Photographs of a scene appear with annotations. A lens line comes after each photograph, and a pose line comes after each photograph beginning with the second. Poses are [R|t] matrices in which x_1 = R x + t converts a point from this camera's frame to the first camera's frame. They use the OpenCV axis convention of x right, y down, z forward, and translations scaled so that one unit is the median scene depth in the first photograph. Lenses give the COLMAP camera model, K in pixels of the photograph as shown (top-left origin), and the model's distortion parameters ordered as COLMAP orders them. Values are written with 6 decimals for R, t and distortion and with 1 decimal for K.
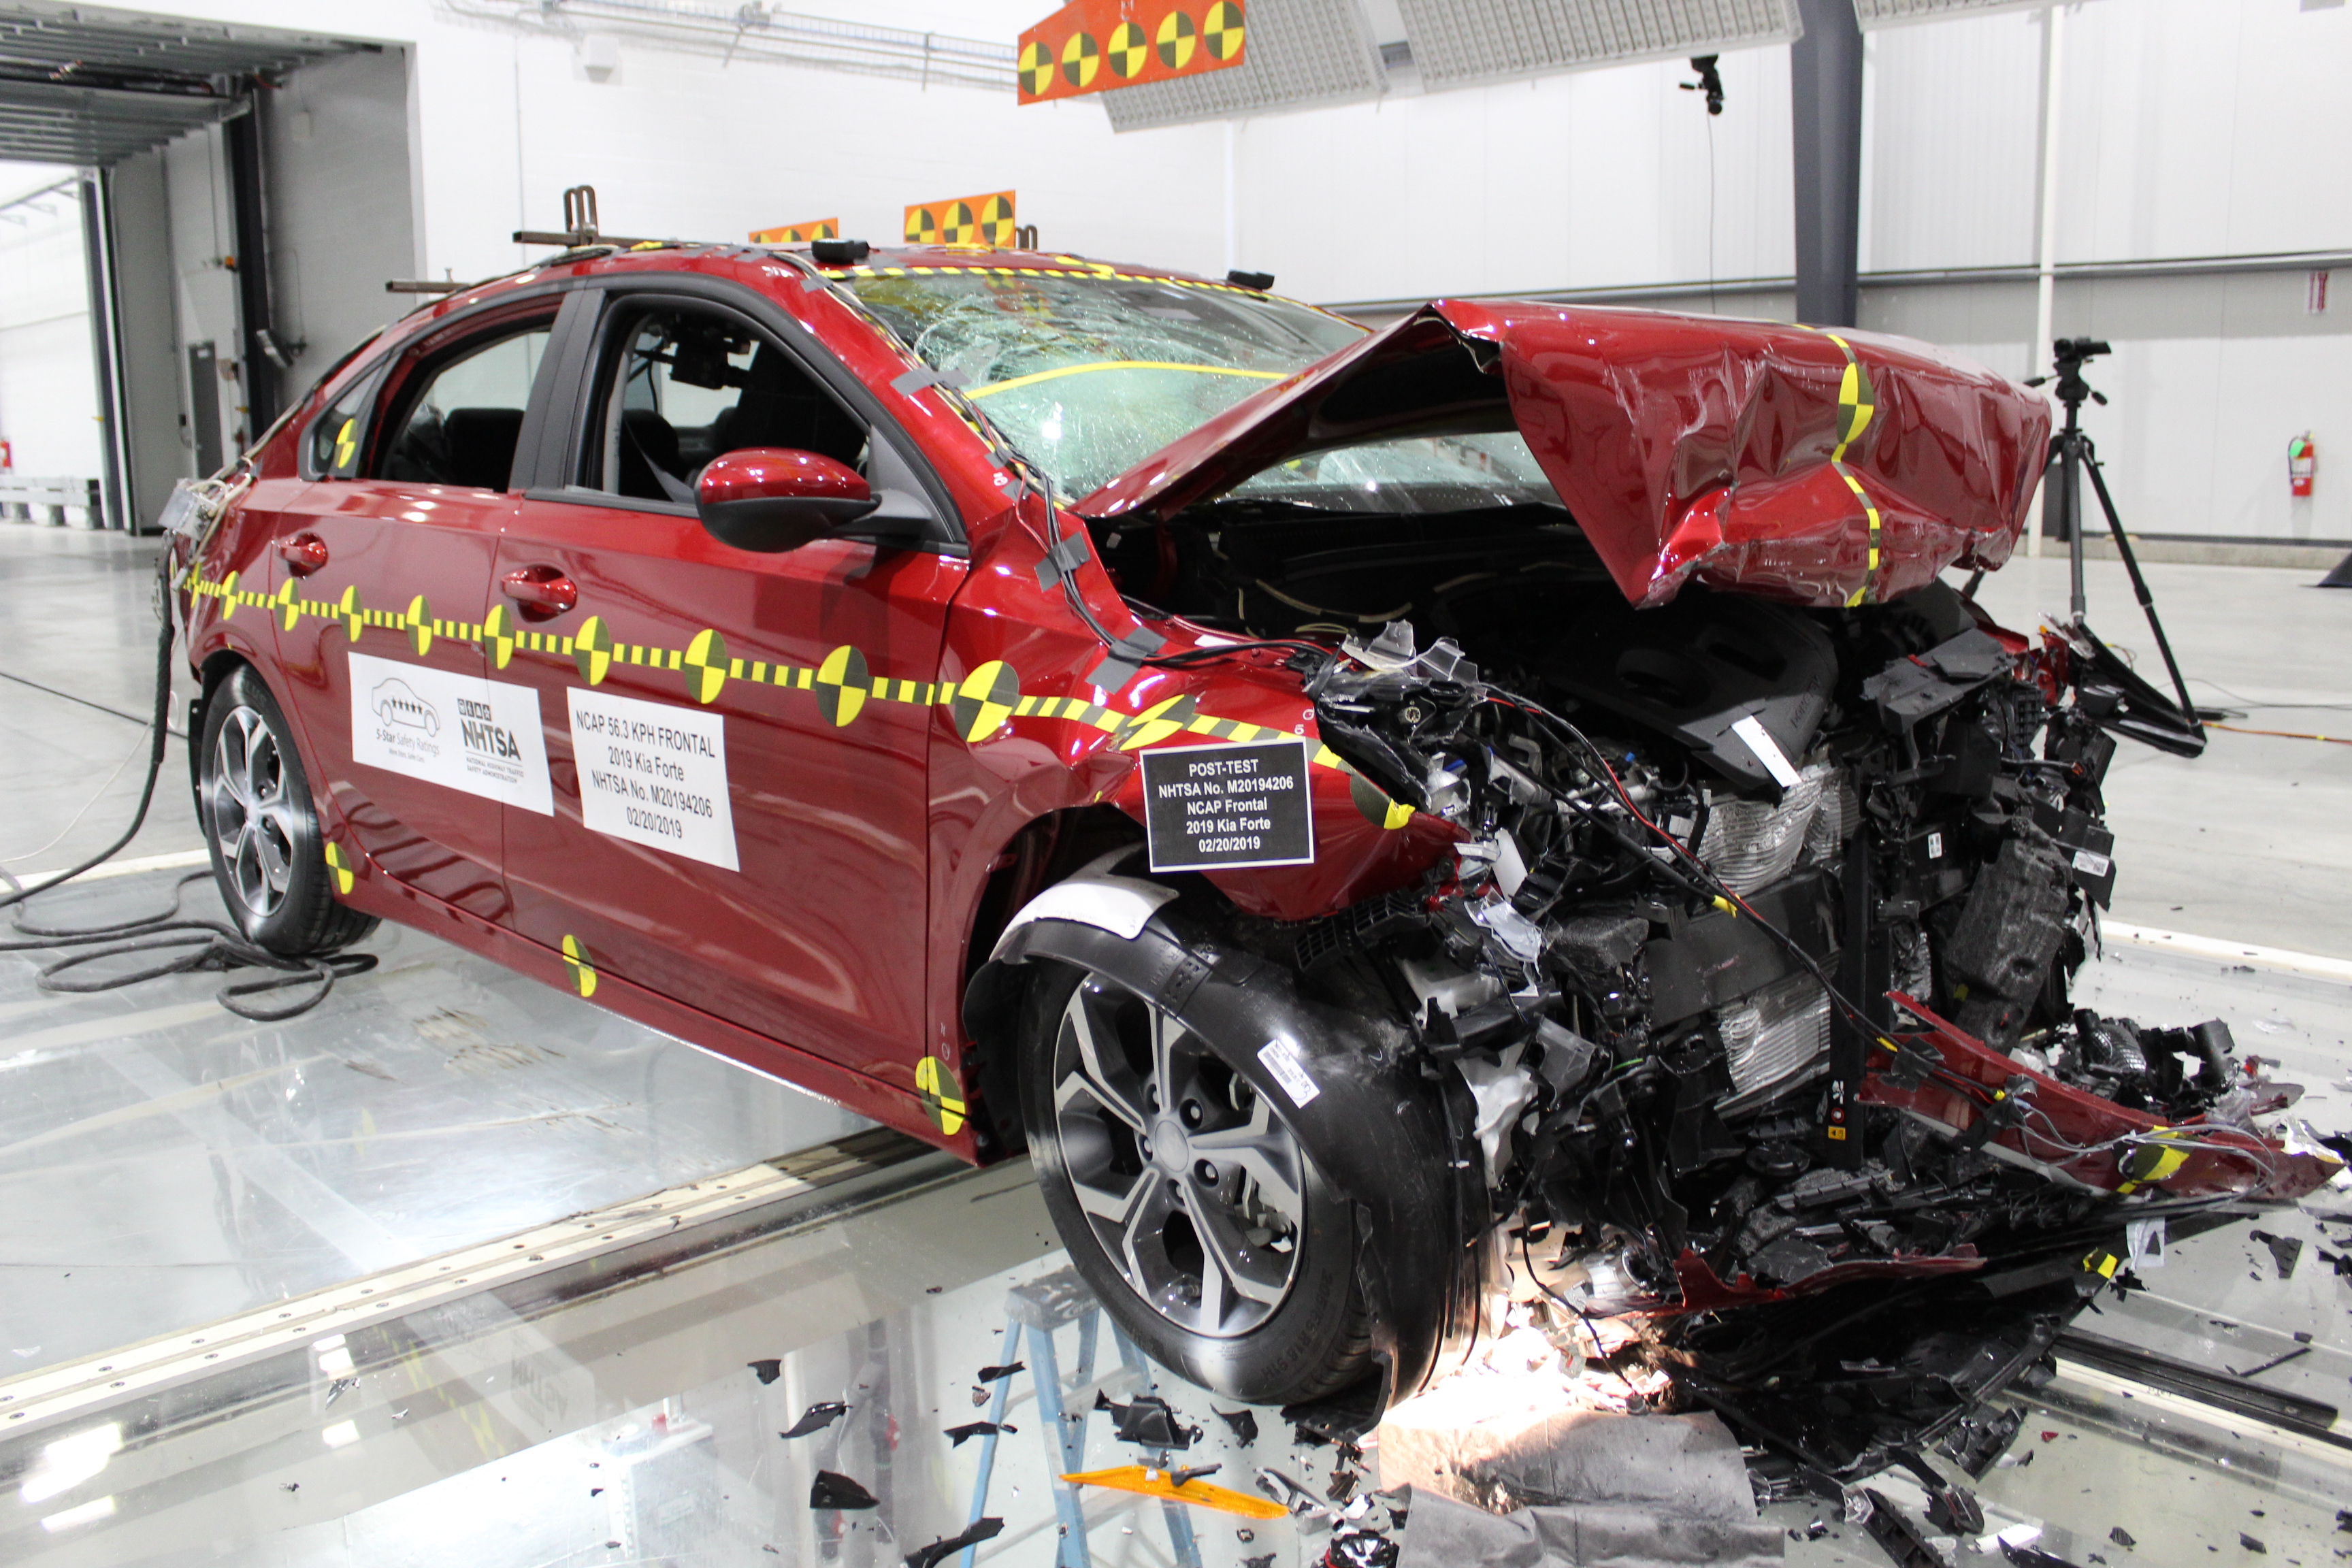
lens RADIAL K [[1962.3, 0, 1178.0], [0, 1962.3, 745.7], [0, 0, 1]] dist [-0.076609, 0.006342]
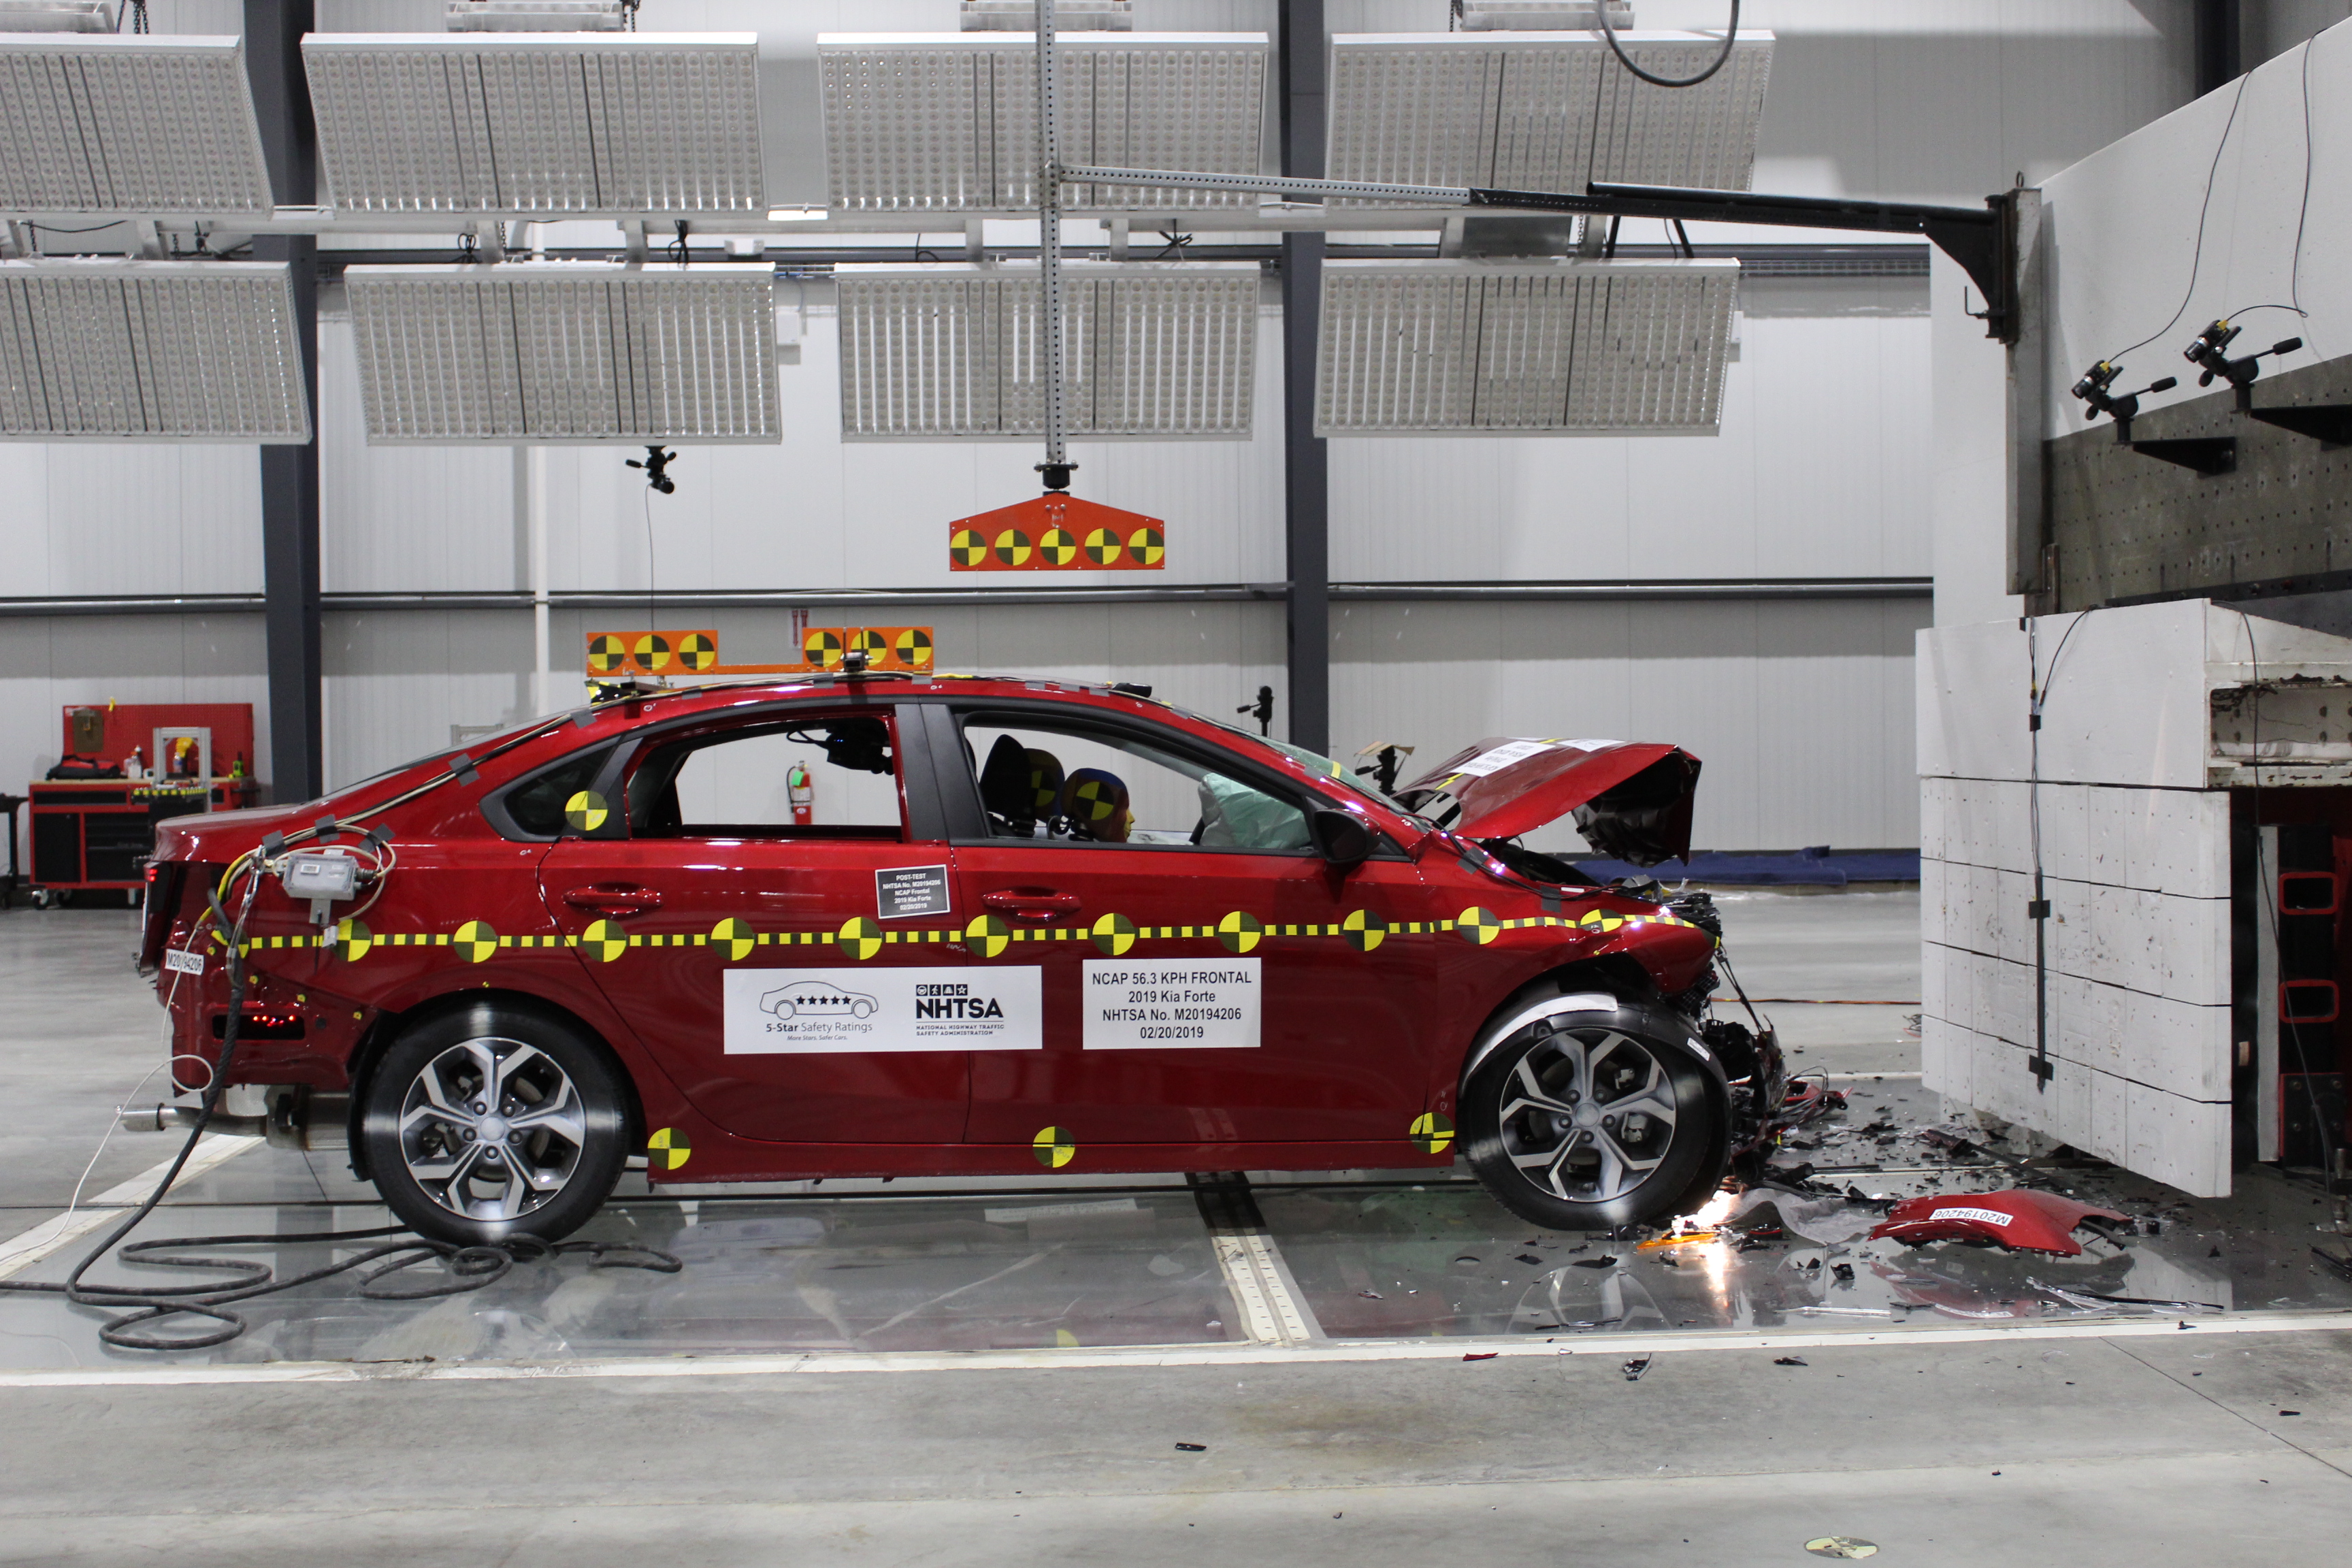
lens RADIAL K [[2874.1, 0, 1176.0], [0, 2874.1, 784.0], [0, 0, 1]] dist [0.007568, 0.006844]
pose [[0.638058, -0.013331, 0.769873, -2.157654], [0.127932, 0.987788, -0.088924, 0.048366], [-0.759286, 0.155230, 0.631972, -0.591533]]
